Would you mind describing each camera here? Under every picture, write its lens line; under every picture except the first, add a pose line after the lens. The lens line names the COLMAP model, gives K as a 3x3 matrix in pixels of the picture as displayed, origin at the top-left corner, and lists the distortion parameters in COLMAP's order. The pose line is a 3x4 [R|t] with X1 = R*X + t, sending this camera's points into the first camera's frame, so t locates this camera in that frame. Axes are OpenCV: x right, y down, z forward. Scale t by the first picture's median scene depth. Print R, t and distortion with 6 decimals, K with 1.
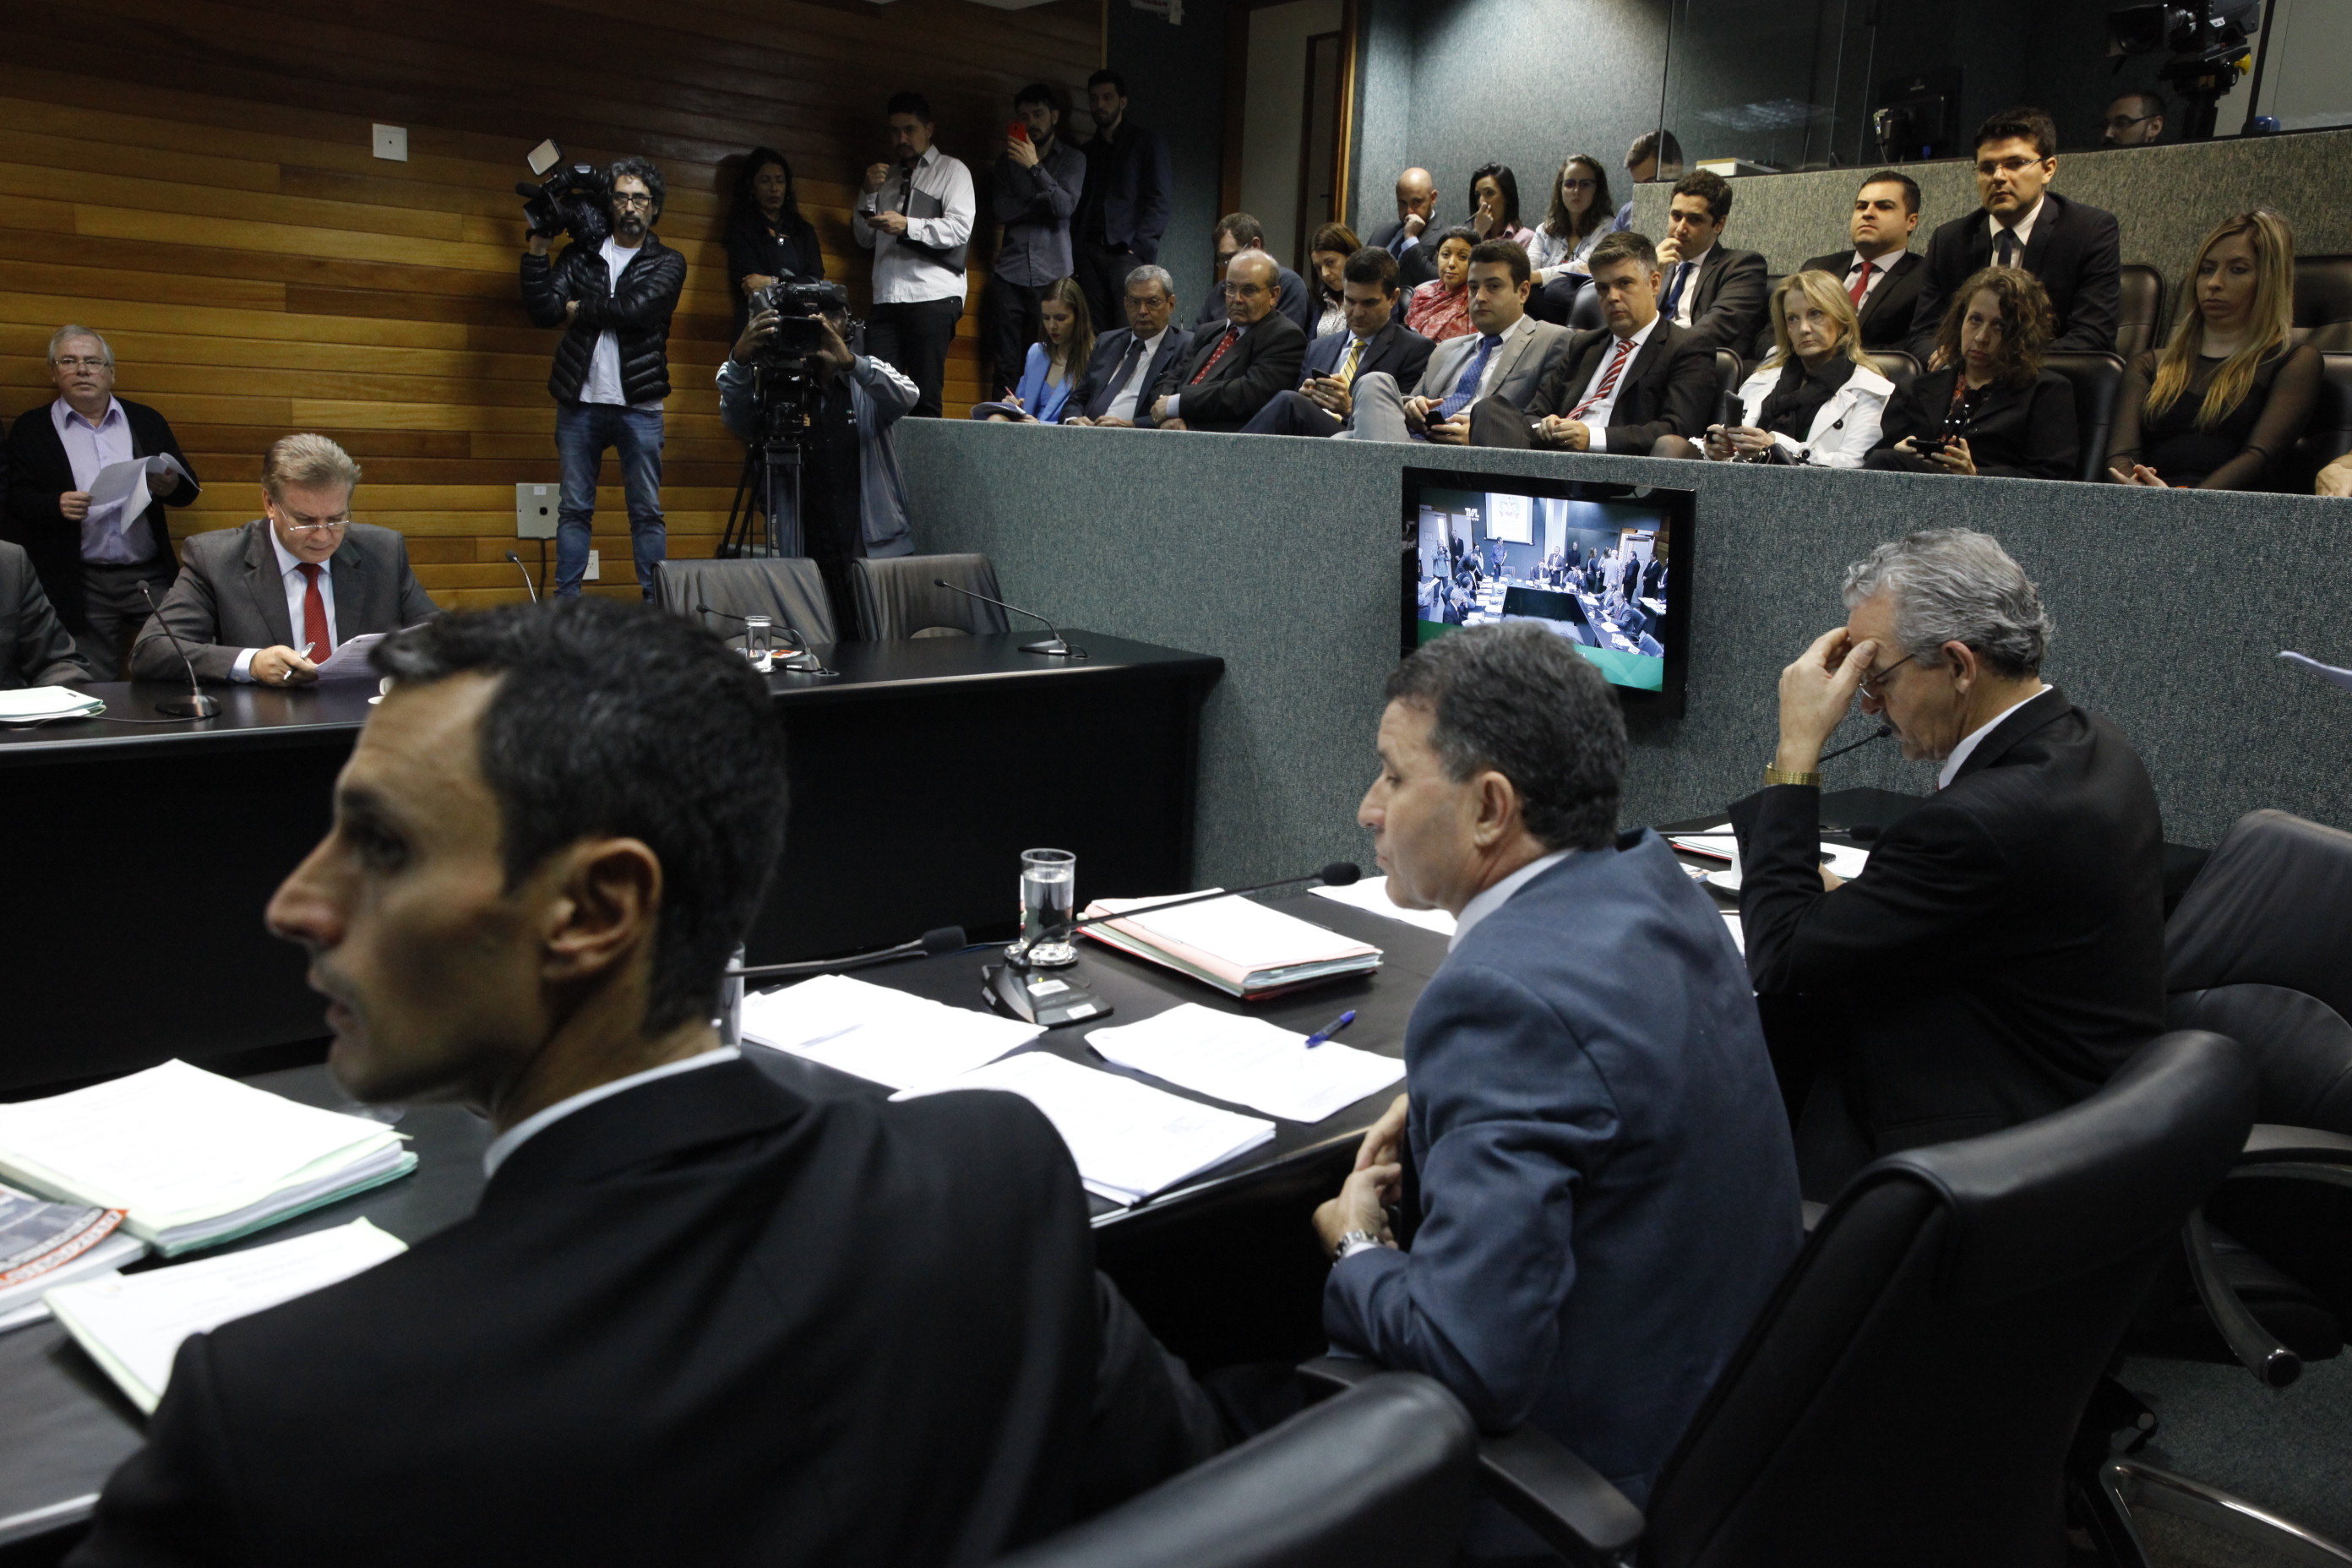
lens RADIAL K [[1791.3, 0, 1169.4], [0, 1791.3, 795.5], [0, 0, 1]] dist [-0.094152, 0.099176]
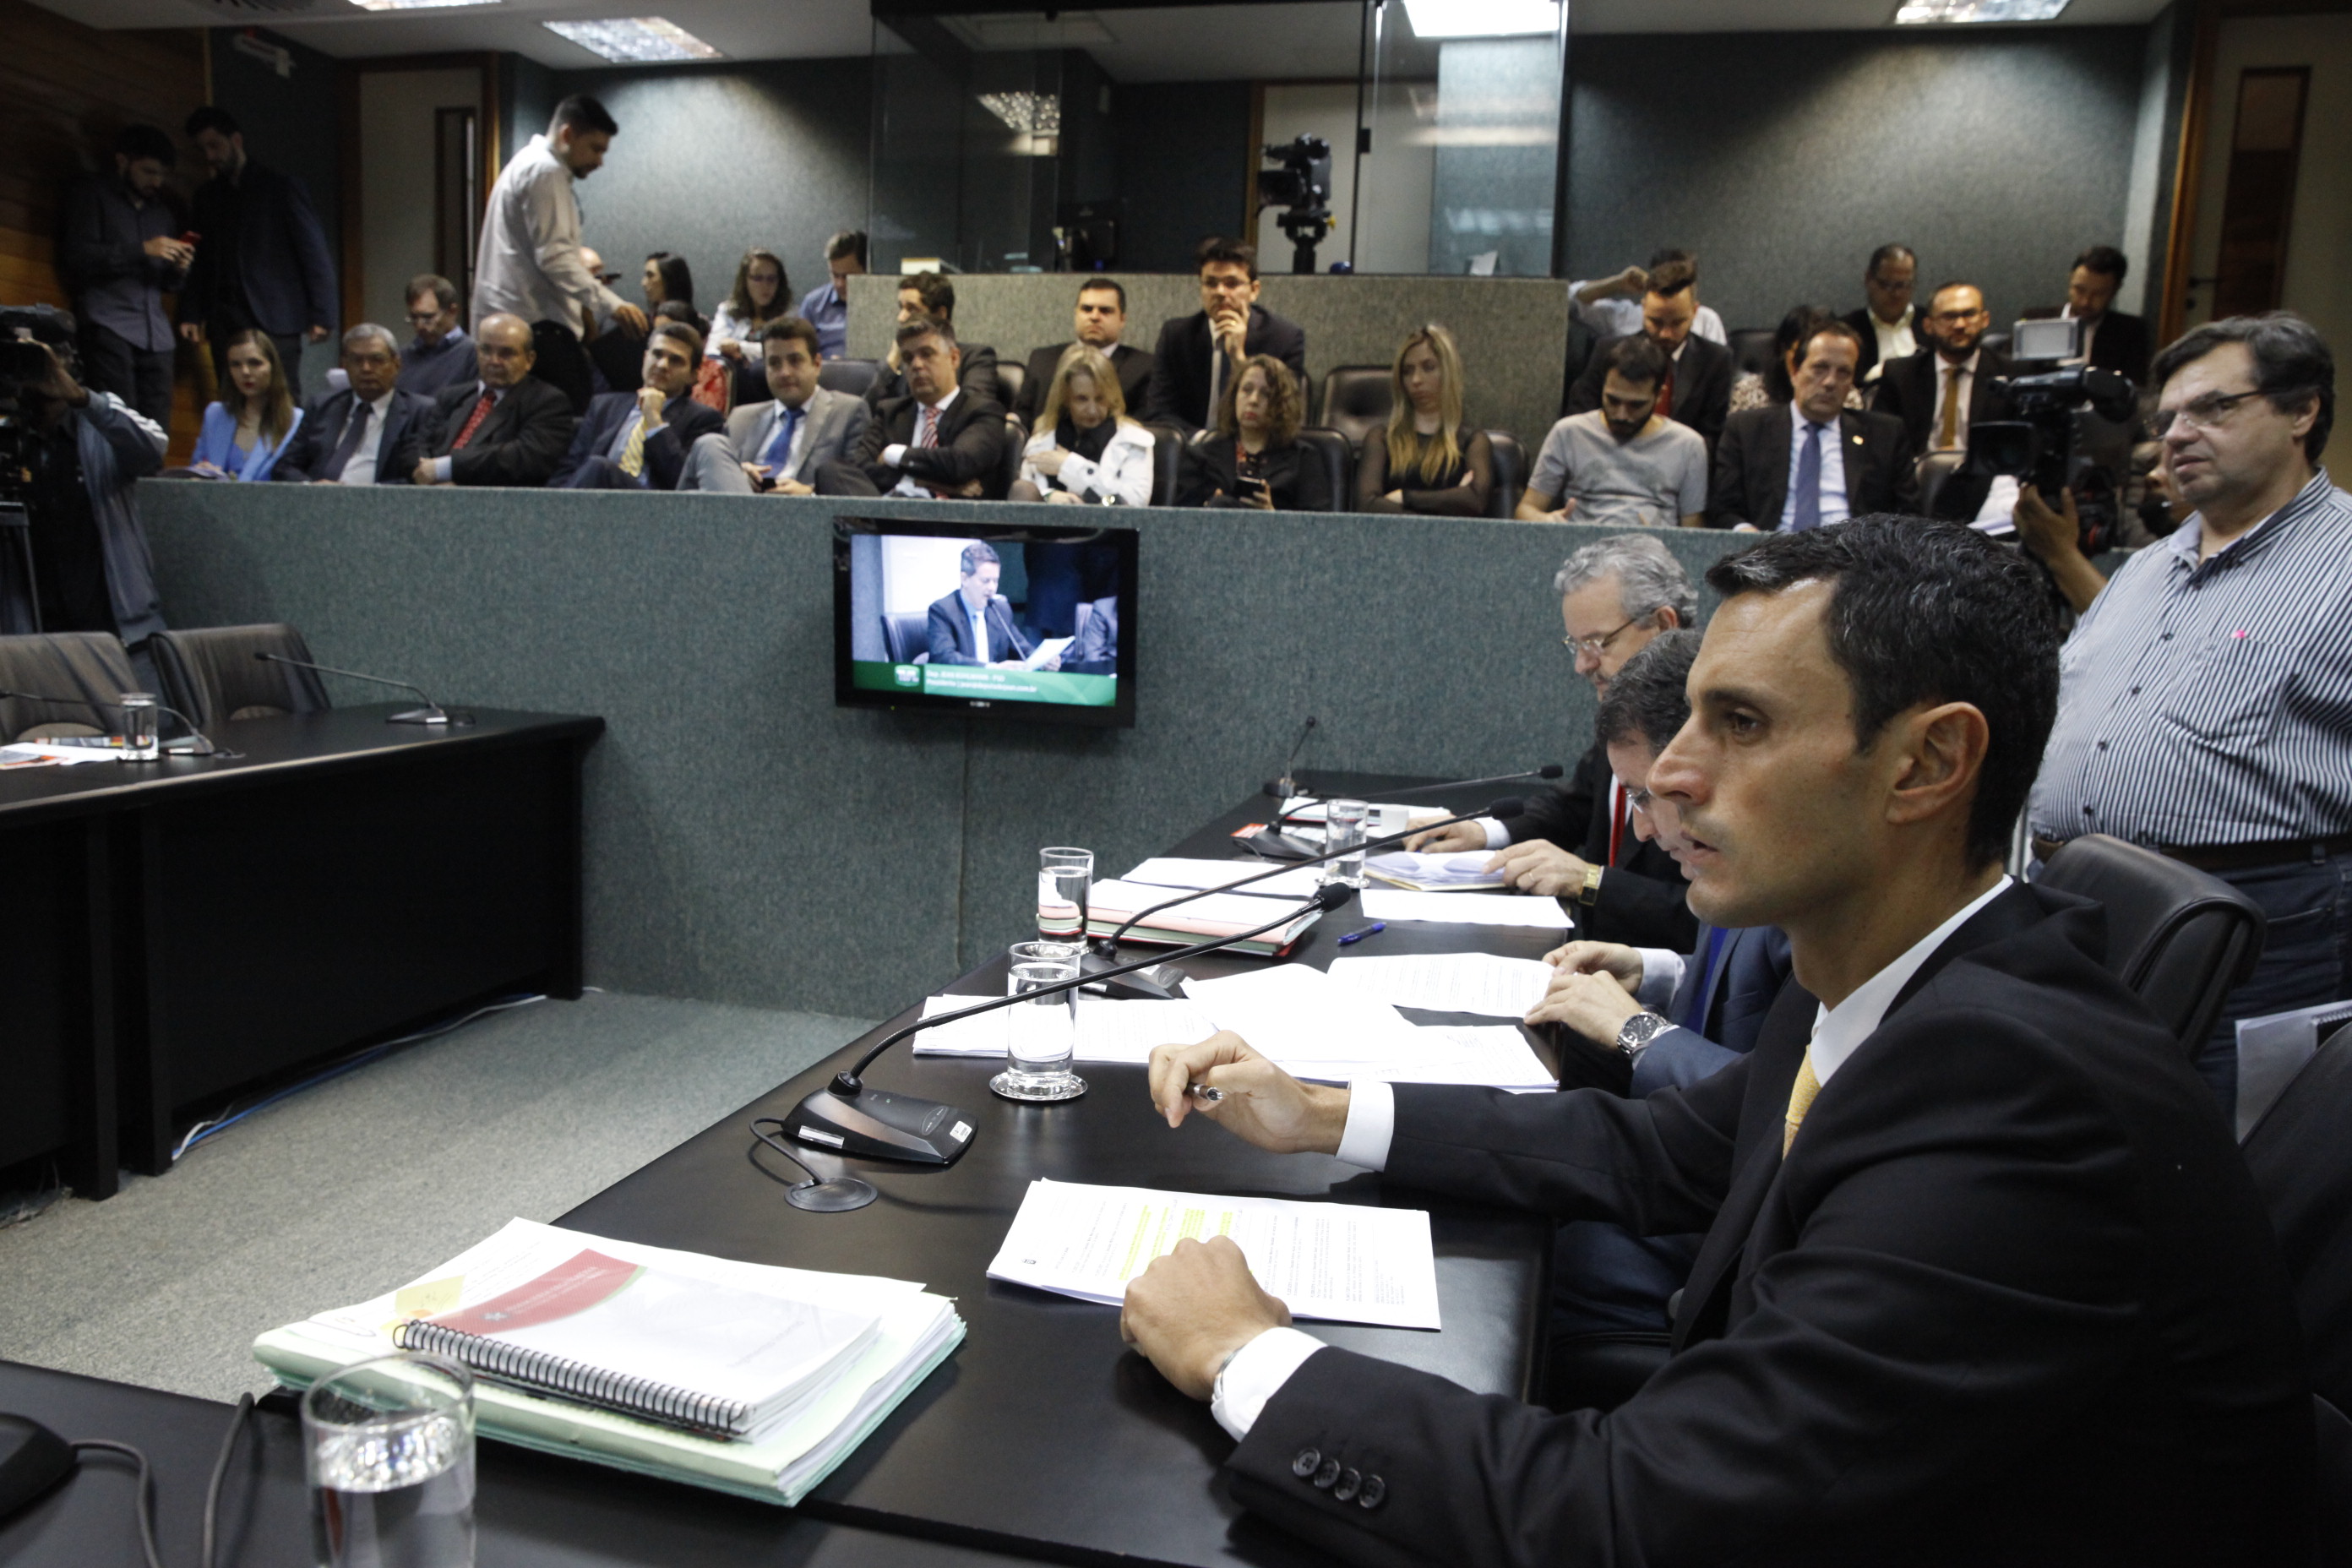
lens RADIAL K [[1651.1, 0, 1181.4], [0, 1651.1, 795.0], [0, 0, 1]] dist [-0.112187, 0.096247]
pose [[0.810415, -0.091844, 0.578612, -0.234047], [0.113468, 0.993541, -0.001220, 0.003624], [-0.574762, 0.066643, 0.815602, 0.084305]]
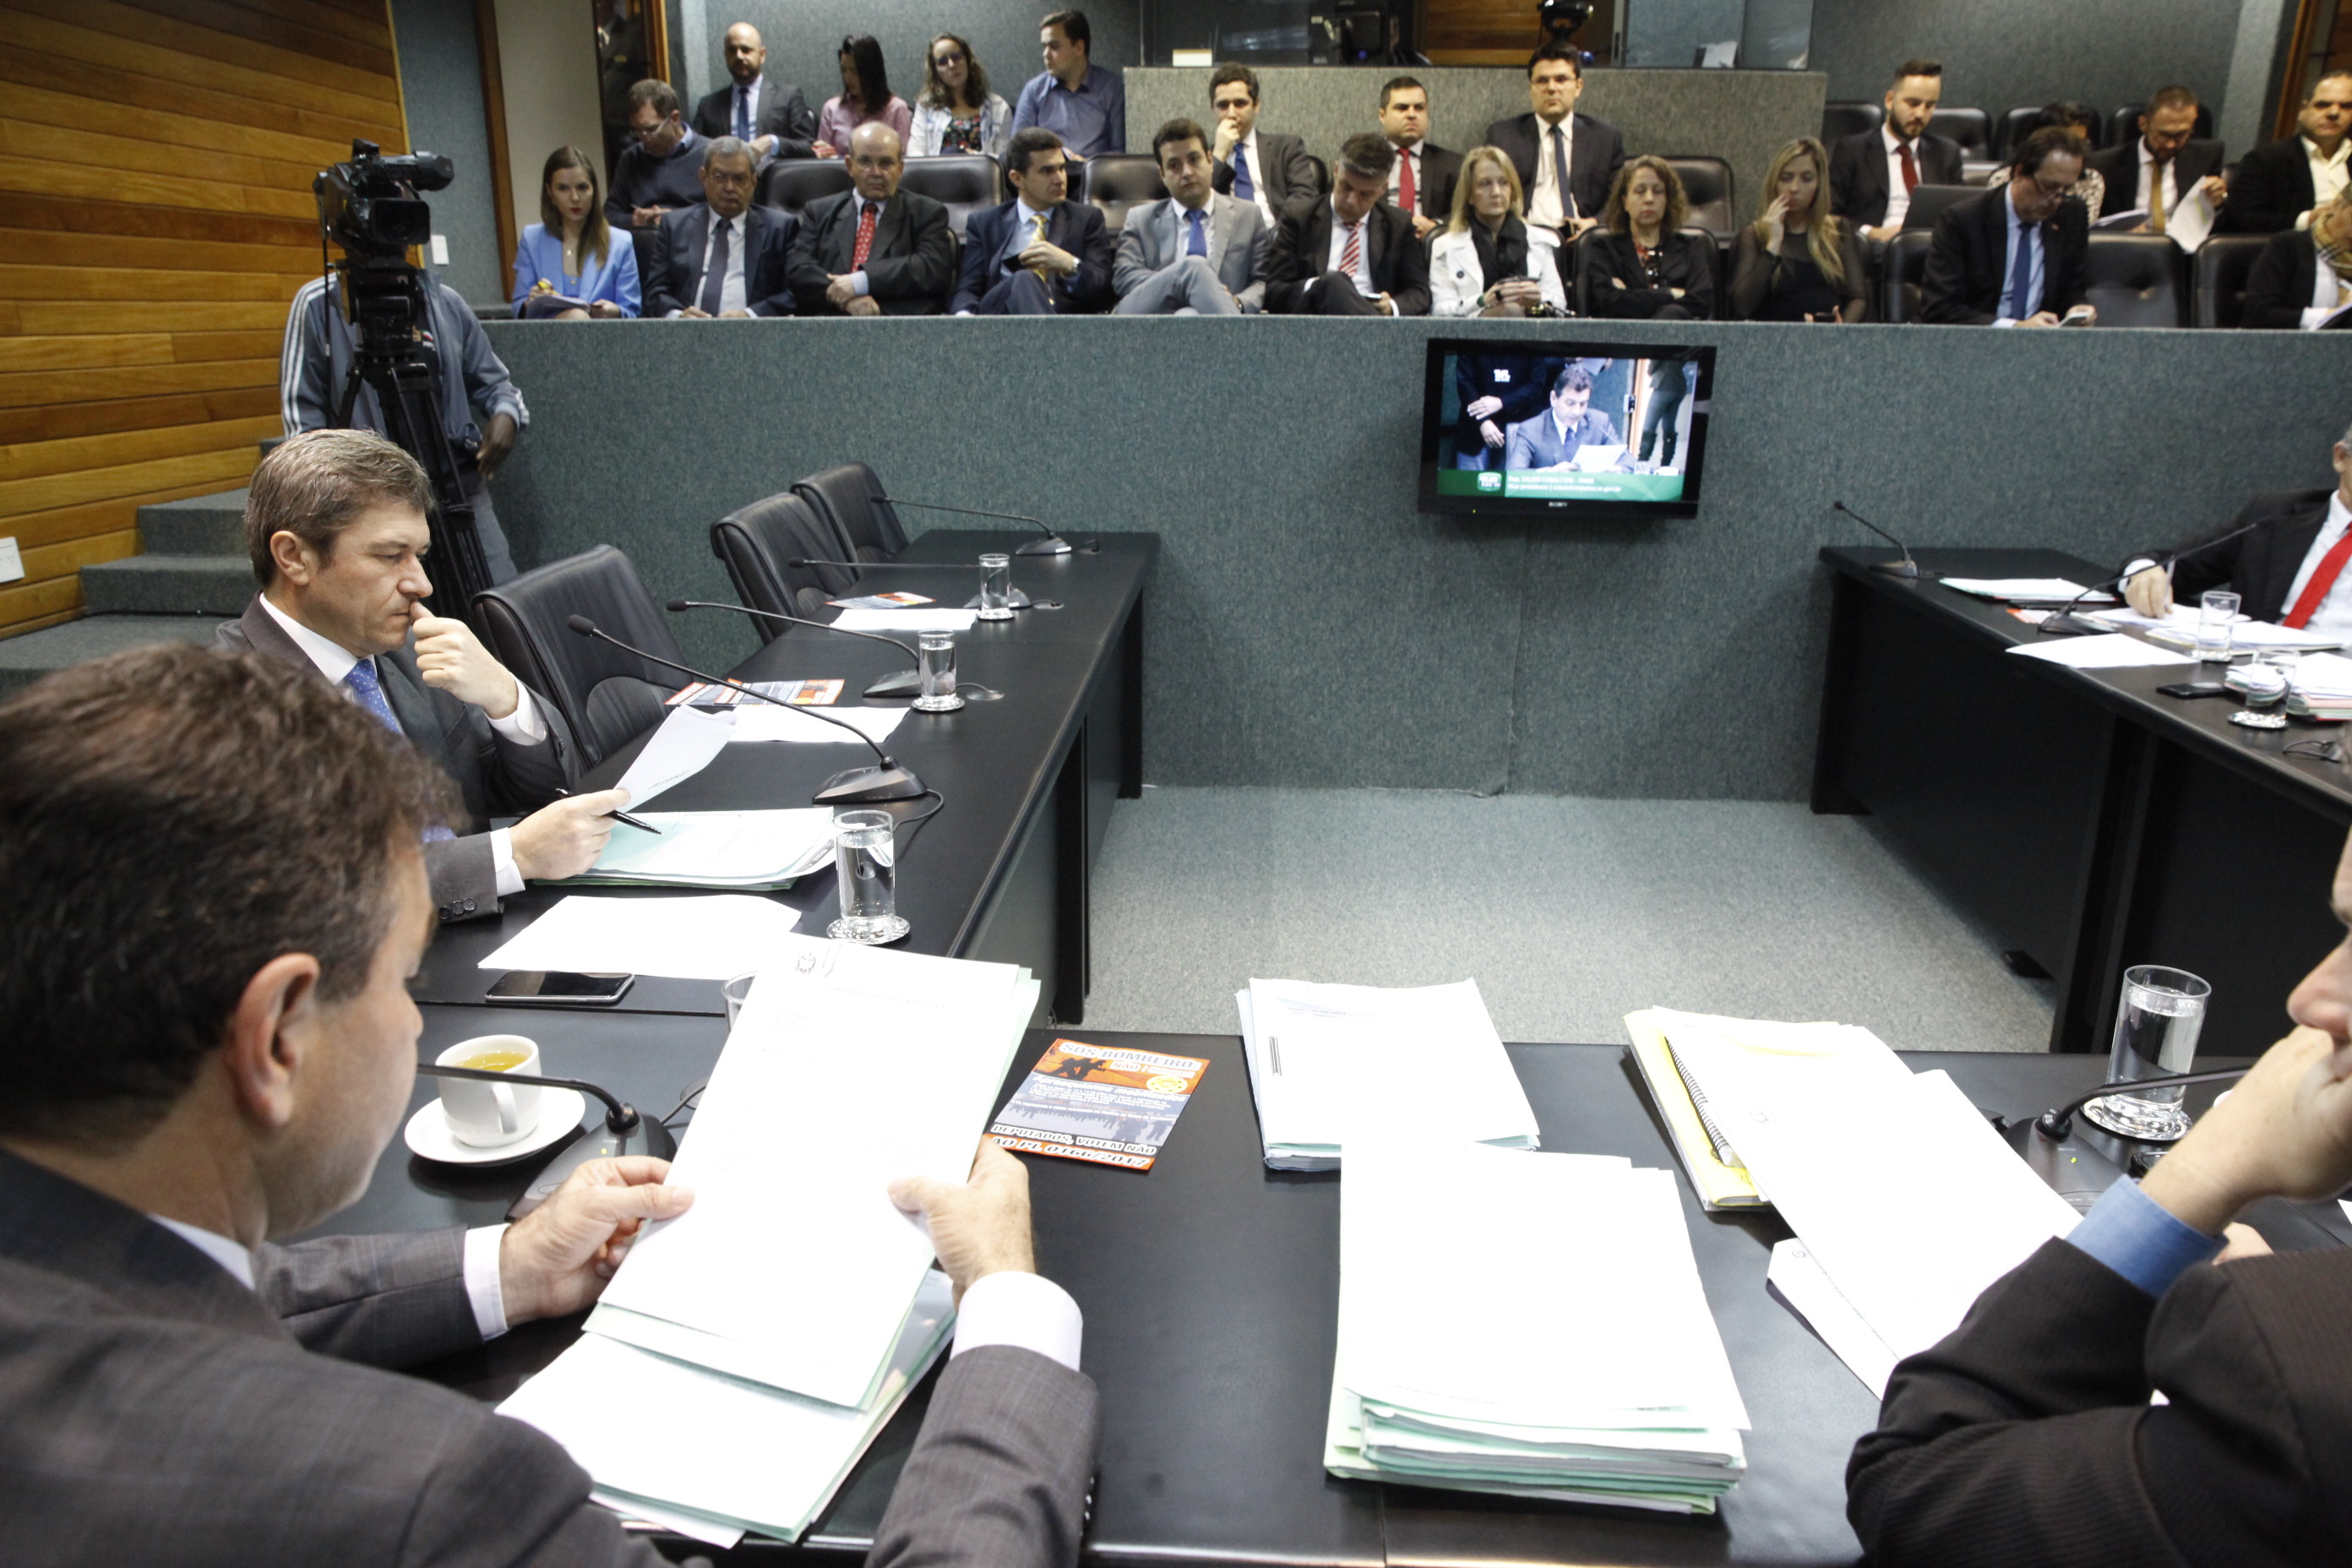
lens RADIAL K [[1613.8, 0, 1174.4], [0, 1613.8, 790.9], [0, 0, 1]] dist [-0.115131, 0.090183]
pose [[0.696255, -0.256032, 0.670579, -0.629733], [0.176881, 0.966611, 0.185406, -0.102636], [-0.695659, -0.010477, 0.718295, 0.311357]]
